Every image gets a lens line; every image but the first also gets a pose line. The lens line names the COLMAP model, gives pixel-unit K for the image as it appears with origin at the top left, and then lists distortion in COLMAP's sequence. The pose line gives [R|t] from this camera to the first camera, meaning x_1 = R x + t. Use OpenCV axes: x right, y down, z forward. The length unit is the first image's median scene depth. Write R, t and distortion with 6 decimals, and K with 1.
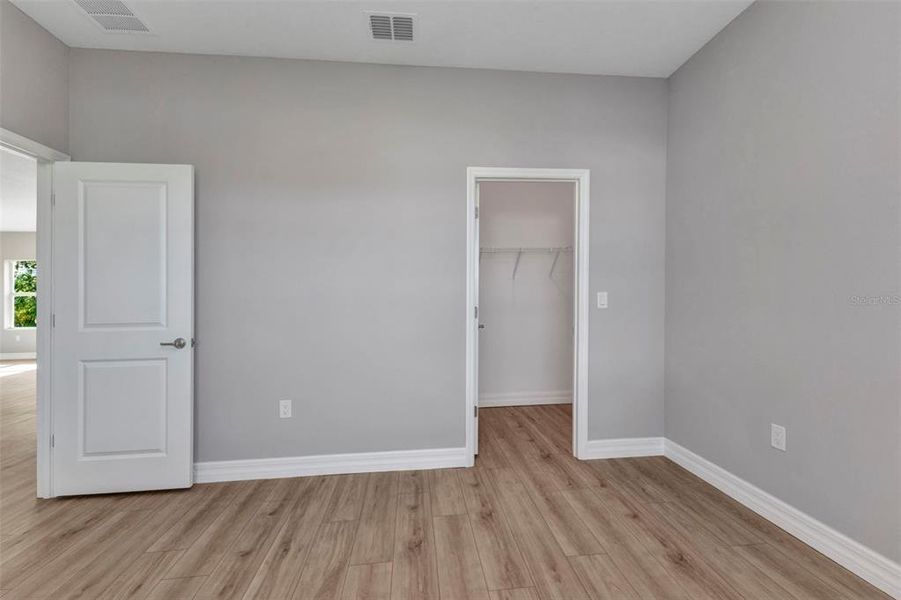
lens RADIAL K [[402.5, 0, 464.1], [0, 402.5, 292.5], [0, 0, 1]] dist [0.002347, 0.000296]
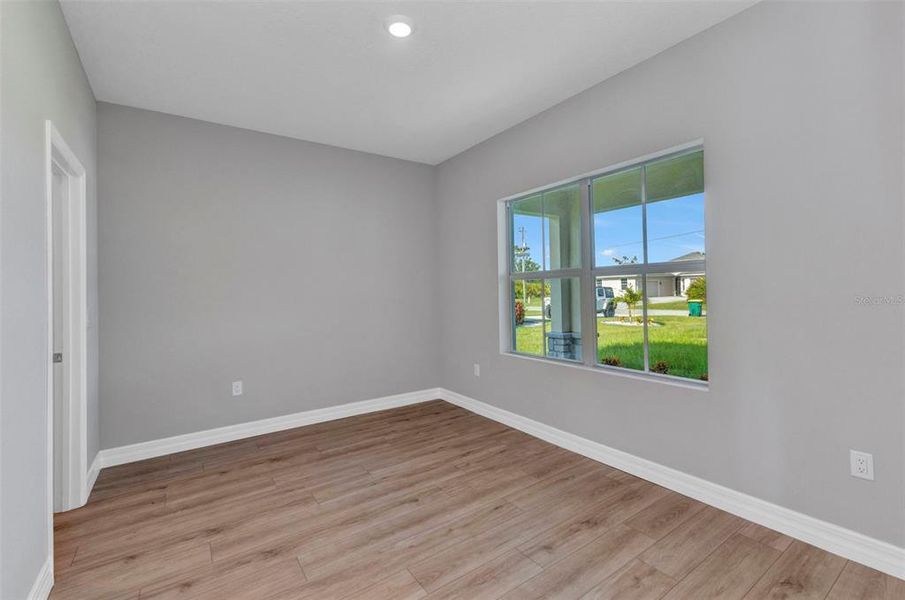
lens RADIAL K [[391.5, 0, 456.5], [0, 391.5, 298.0], [0, 0, 1]] dist [0.002574, 0.000076]
pose [[-0.509919, 0.011101, 0.860151, -1.100348], [0.006188, 0.999938, -0.009236, -0.018528], [-0.860200, 0.000613, -0.509957, 0.973124]]
